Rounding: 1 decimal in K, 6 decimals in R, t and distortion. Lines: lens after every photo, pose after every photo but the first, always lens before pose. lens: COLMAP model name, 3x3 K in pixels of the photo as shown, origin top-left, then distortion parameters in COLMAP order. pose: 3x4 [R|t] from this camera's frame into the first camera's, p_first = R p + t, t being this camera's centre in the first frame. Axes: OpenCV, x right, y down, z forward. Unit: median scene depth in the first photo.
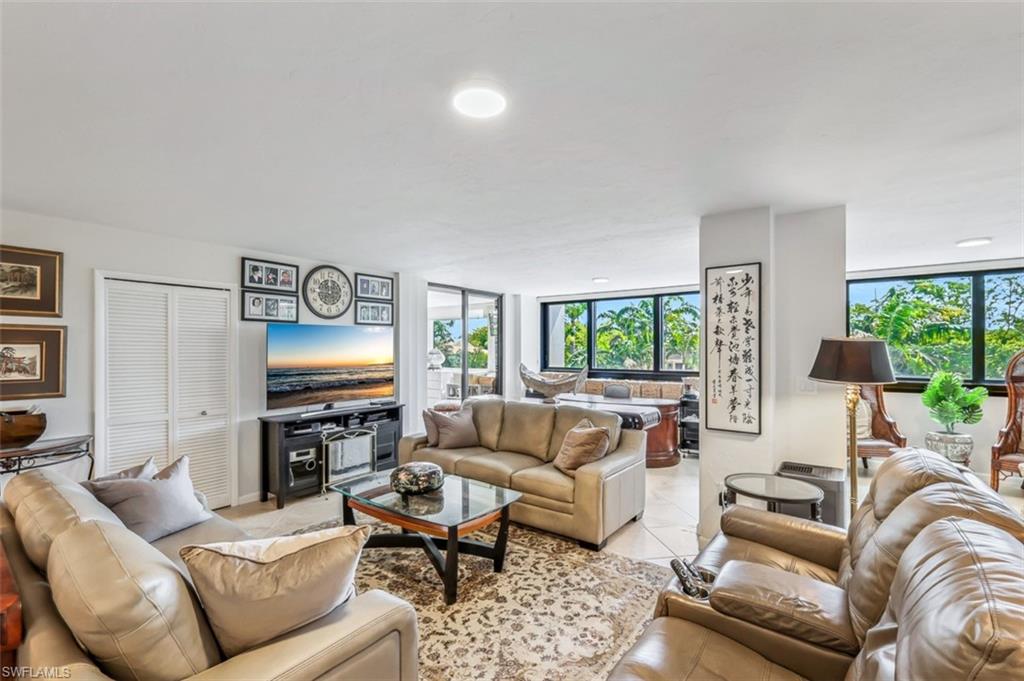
lens RADIAL K [[445.9, 0, 517.6], [0, 445.9, 348.0], [0, 0, 1]] dist [0.002332, 0.000521]
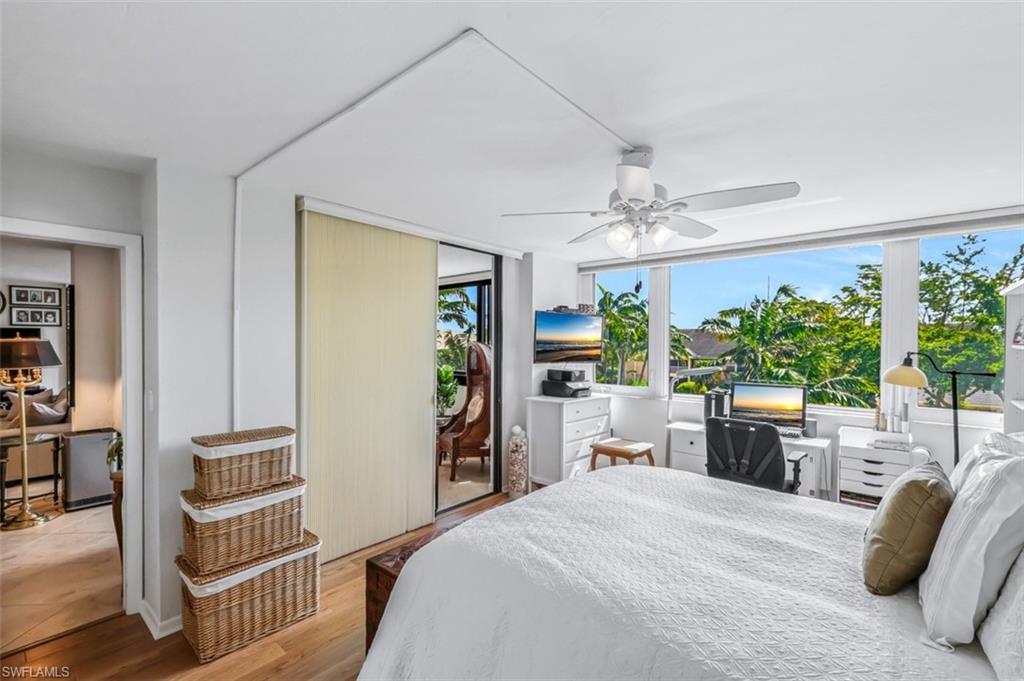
lens RADIAL K [[445.9, 0, 510.2], [0, 445.9, 342.2], [0, 0, 1]] dist [0.002332, 0.000521]
pose [[0.997912, -0.001825, -0.064568, 1.043930], [0.001755, 0.999998, -0.001142, -0.004352], [0.064570, 0.001026, 0.997913, -0.150644]]
